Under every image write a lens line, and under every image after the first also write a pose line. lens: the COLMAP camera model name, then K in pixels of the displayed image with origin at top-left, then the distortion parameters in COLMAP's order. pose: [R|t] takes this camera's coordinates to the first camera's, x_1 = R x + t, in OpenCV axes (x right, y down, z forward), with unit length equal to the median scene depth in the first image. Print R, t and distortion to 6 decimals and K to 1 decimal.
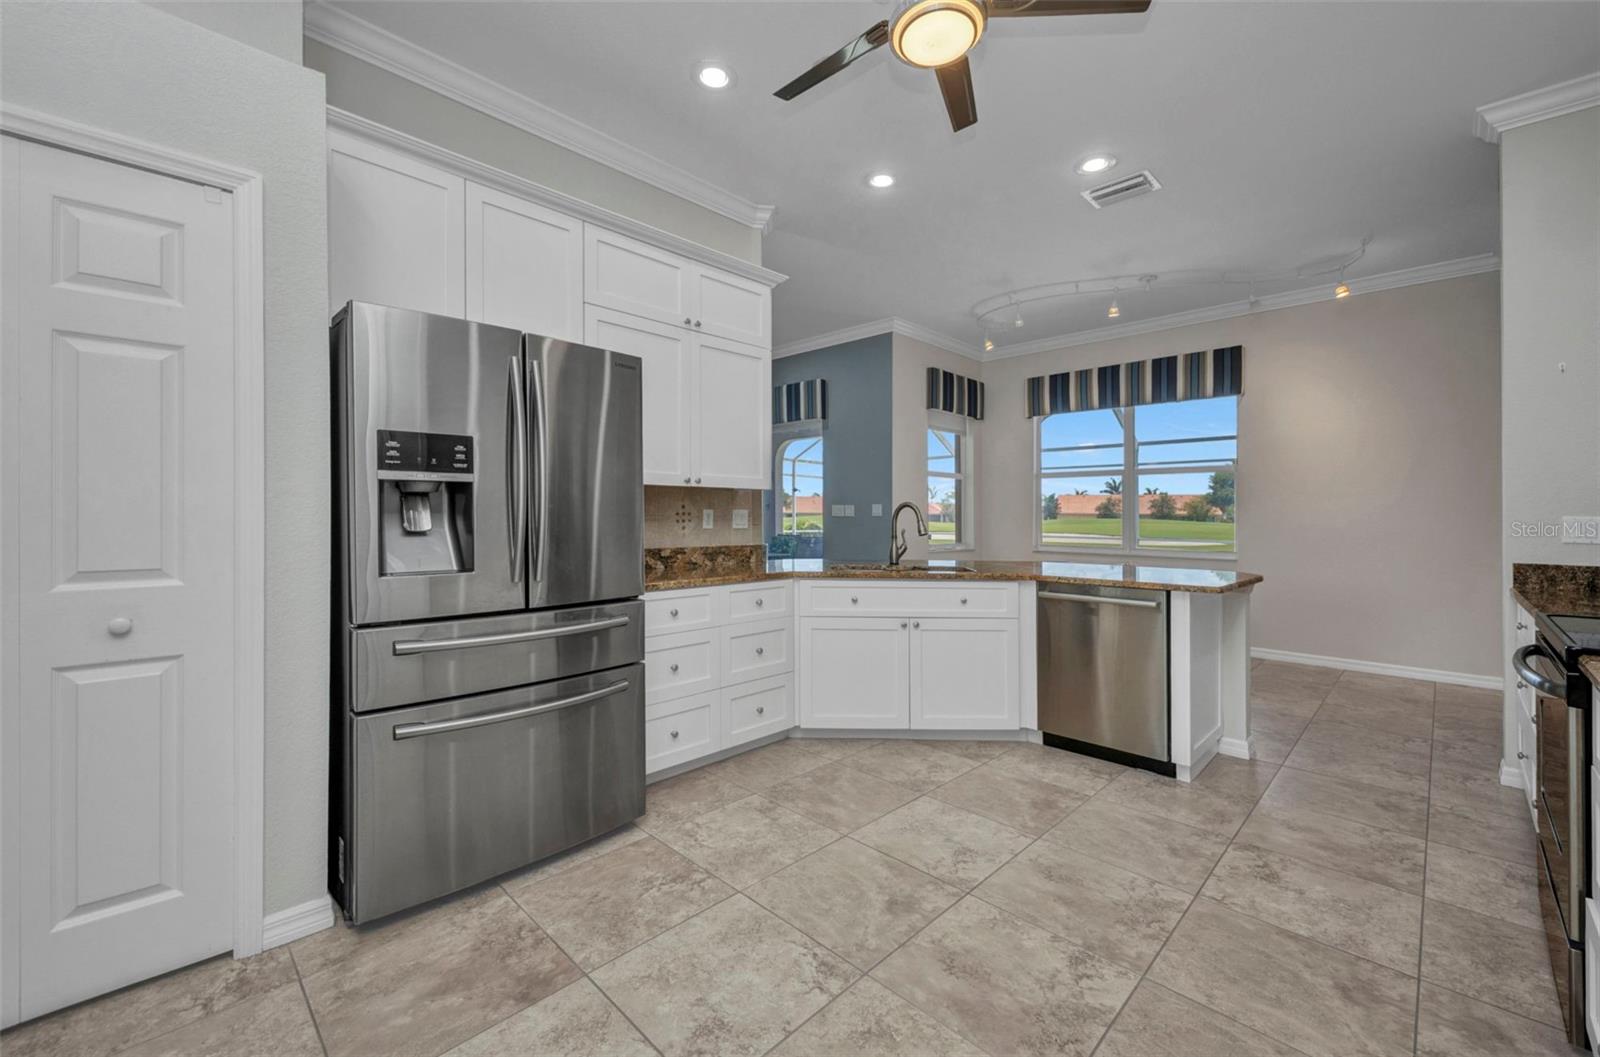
lens RADIAL K [[633.4, 0, 803.2], [0, 633.4, 516.3], [0, 0, 1]] dist [0.014012, -0.006713]
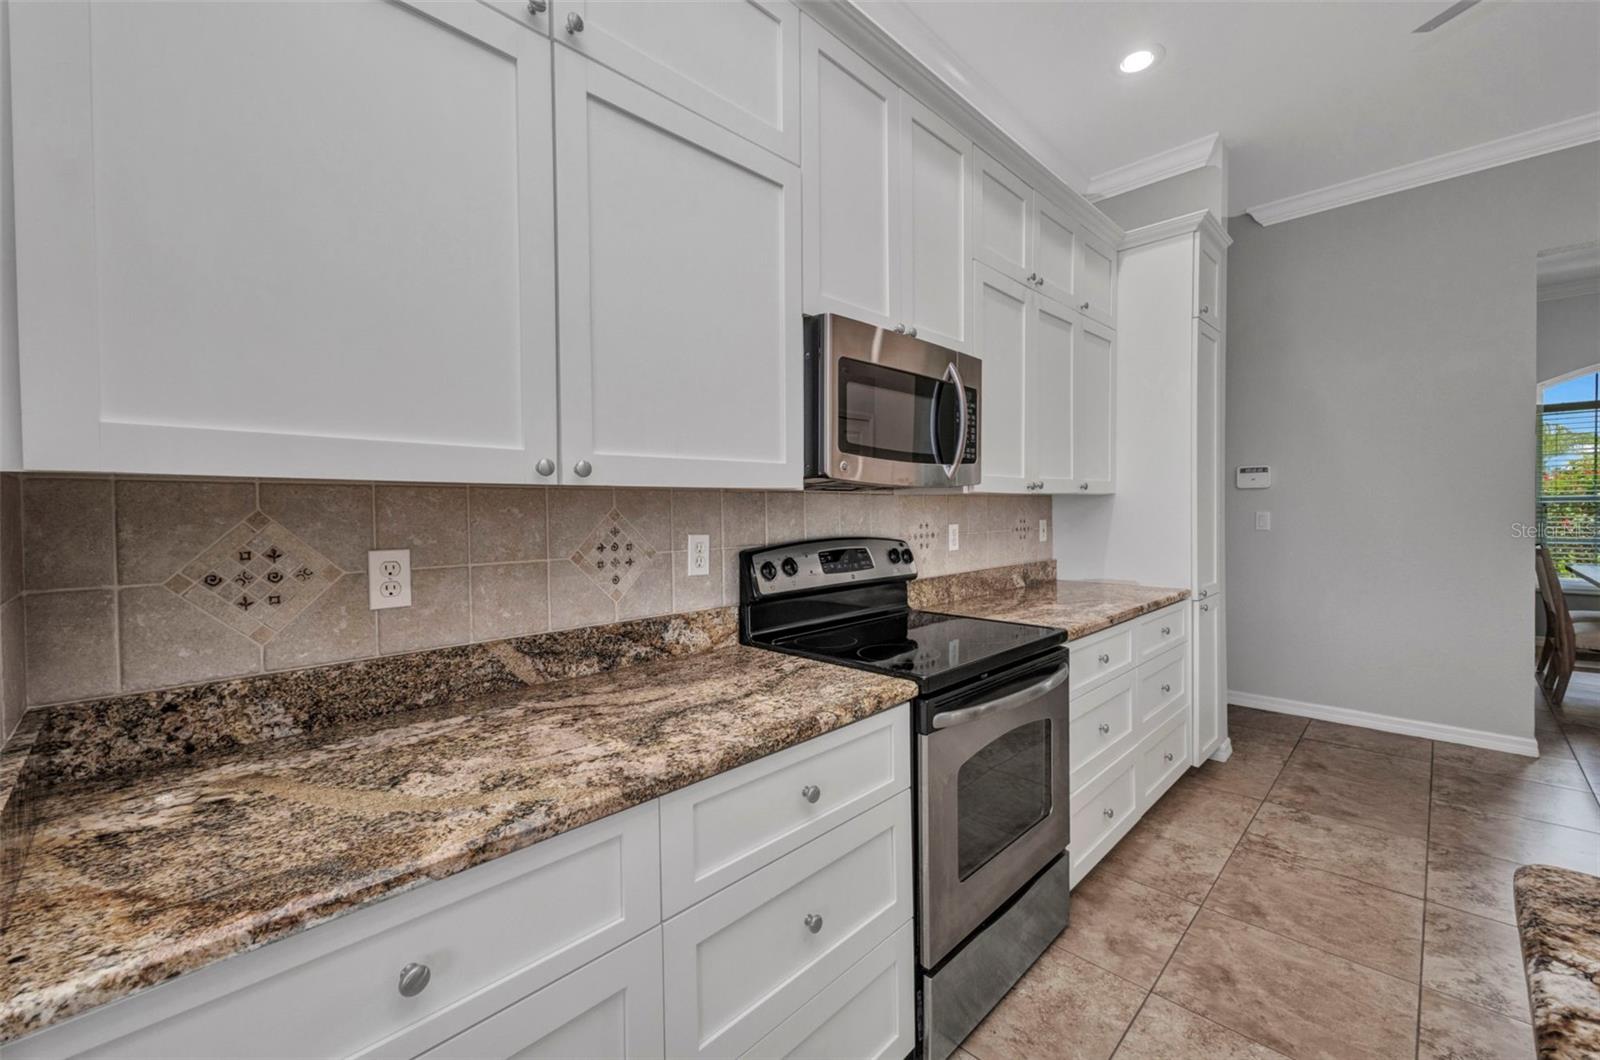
lens RADIAL K [[633.4, 0, 803.2], [0, 633.4, 517.8], [0, 0, 1]] dist [0.014012, -0.006713]
pose [[-0.999975, 0.007077, -0.000066, 0.834465], [0.007075, 0.999894, 0.012693, -0.023660], [0.000155, 0.012693, -0.999919, 1.106303]]
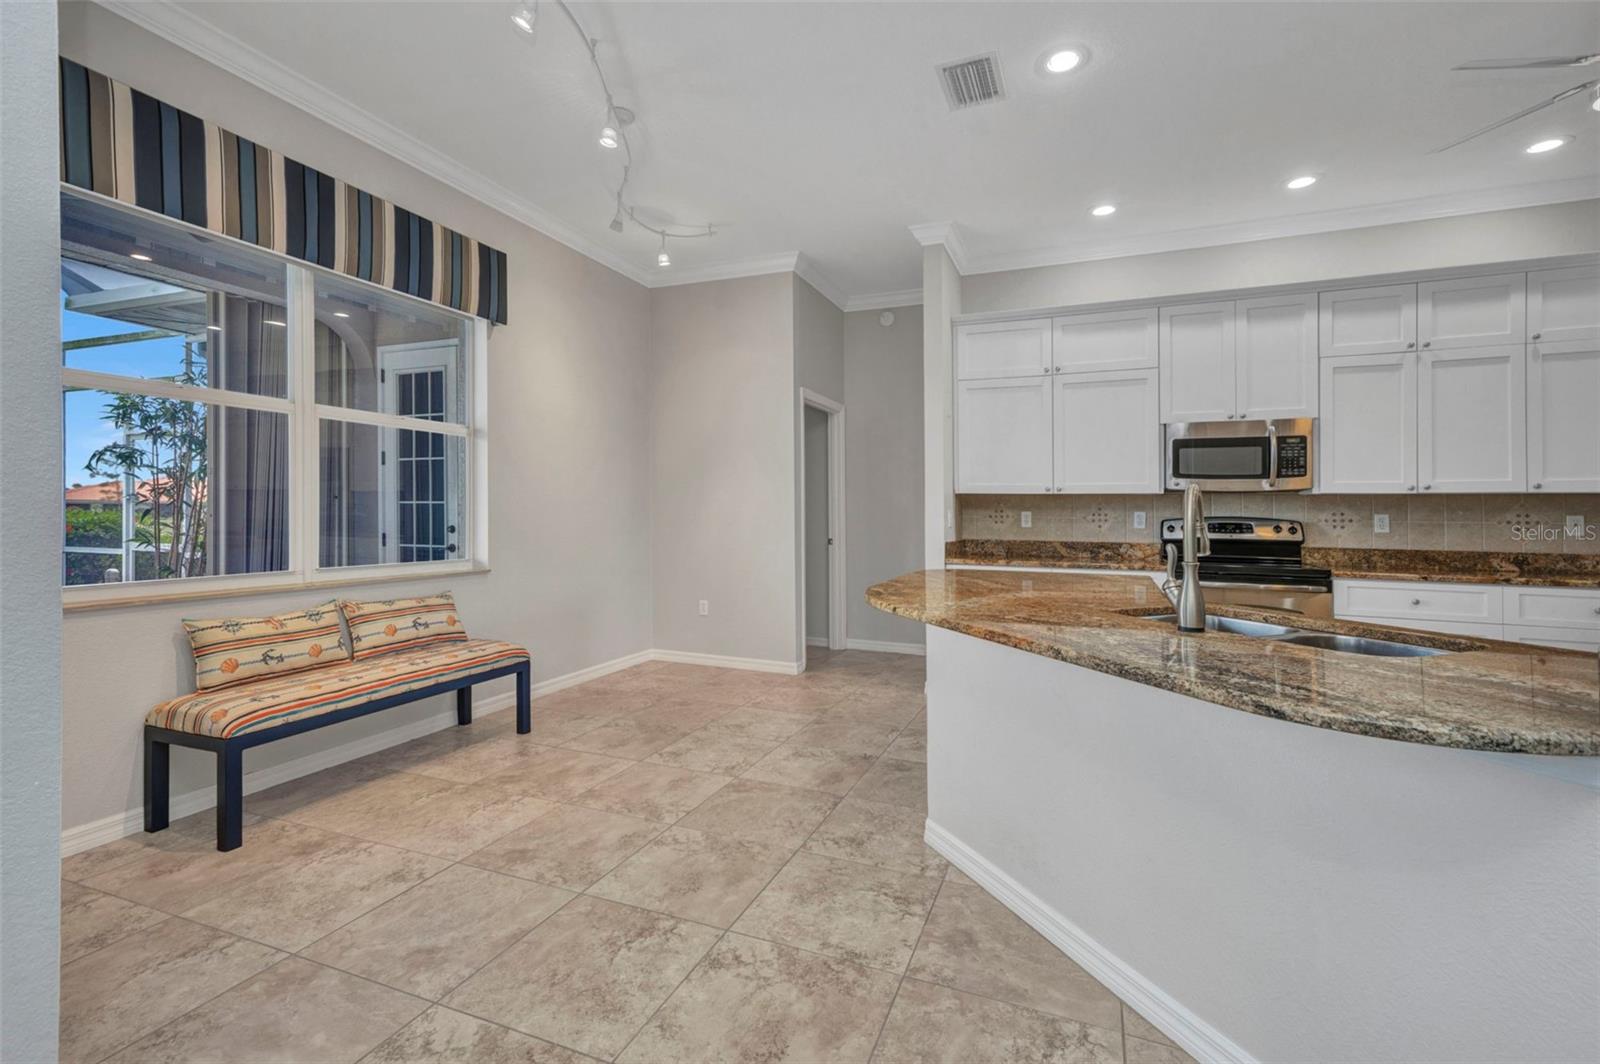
lens RADIAL K [[733.5, 0, 812.5], [0, 733.5, 505.4], [0, 0, 1]] dist [0.026138, -0.000032]
pose [[-0.390760, 0.000521, 0.920493, -0.293999], [-0.012238, 0.999909, -0.005761, 0.002691], [-0.920411, -0.013516, -0.390717, 1.837012]]
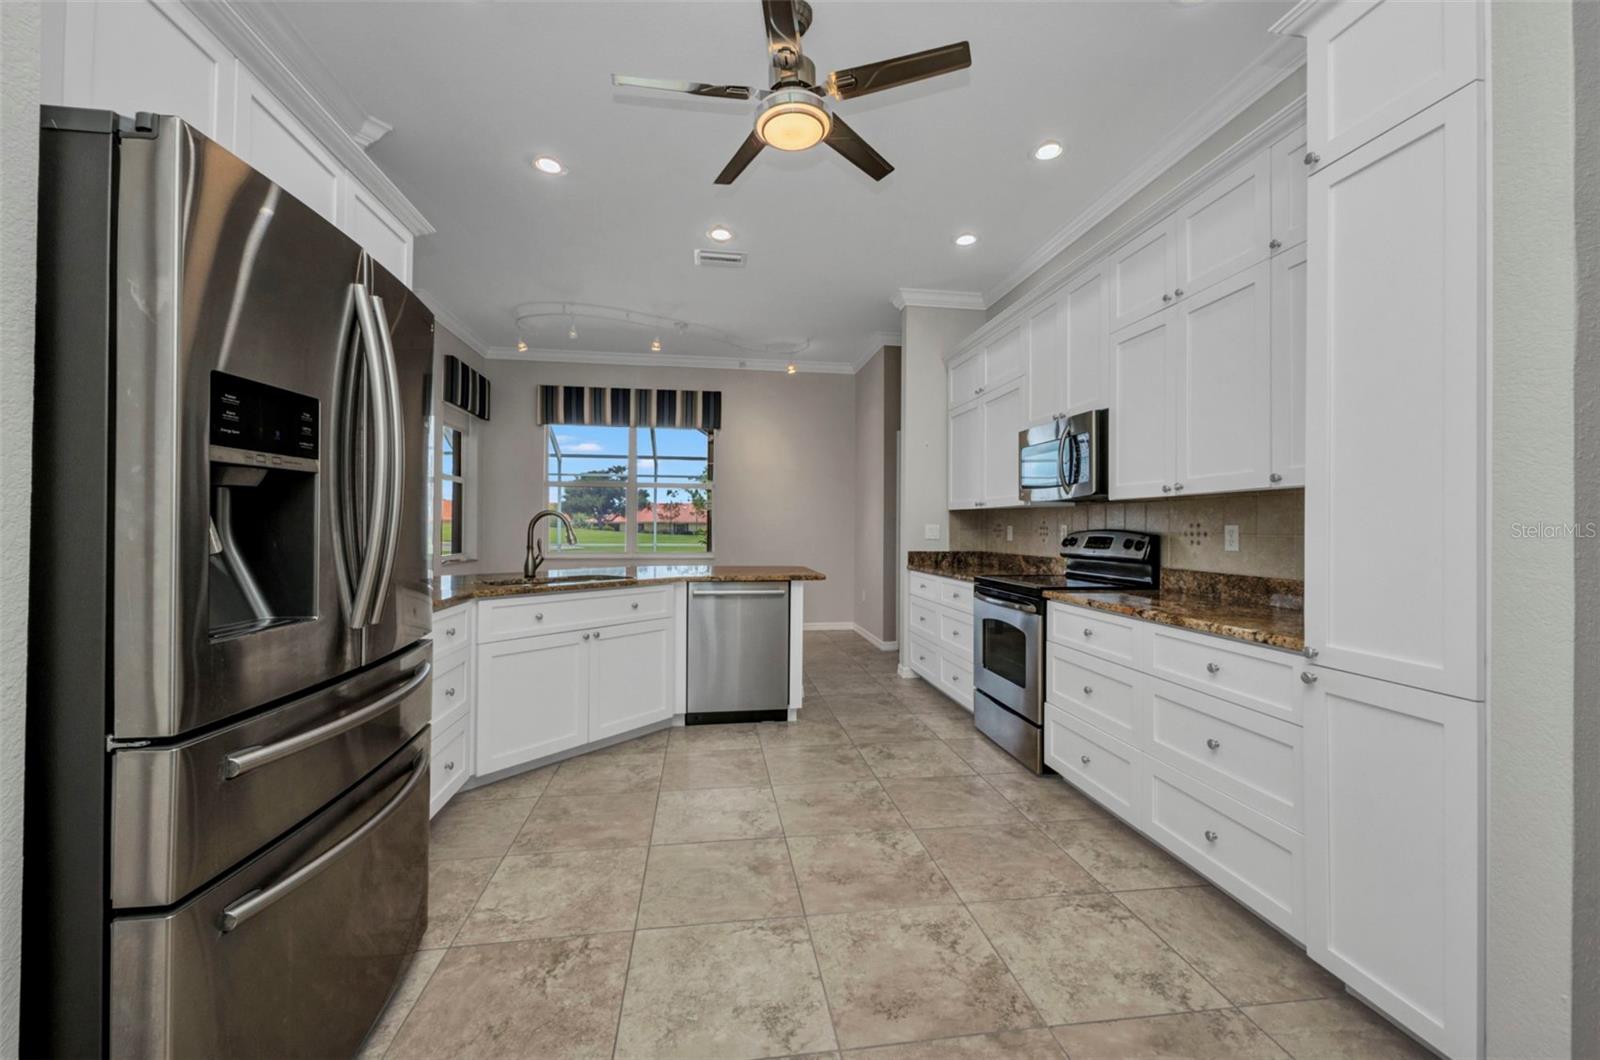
lens RADIAL K [[647.6, 0, 790.1], [0, 647.6, 521.0], [0, 0, 1]] dist [0.001544, 0.000157]
pose [[0.605928, 0.003558, 0.795511, -0.480801], [-0.001535, 0.999993, -0.003303, -0.003803], [-0.795518, 0.000780, 0.605930, 0.163310]]
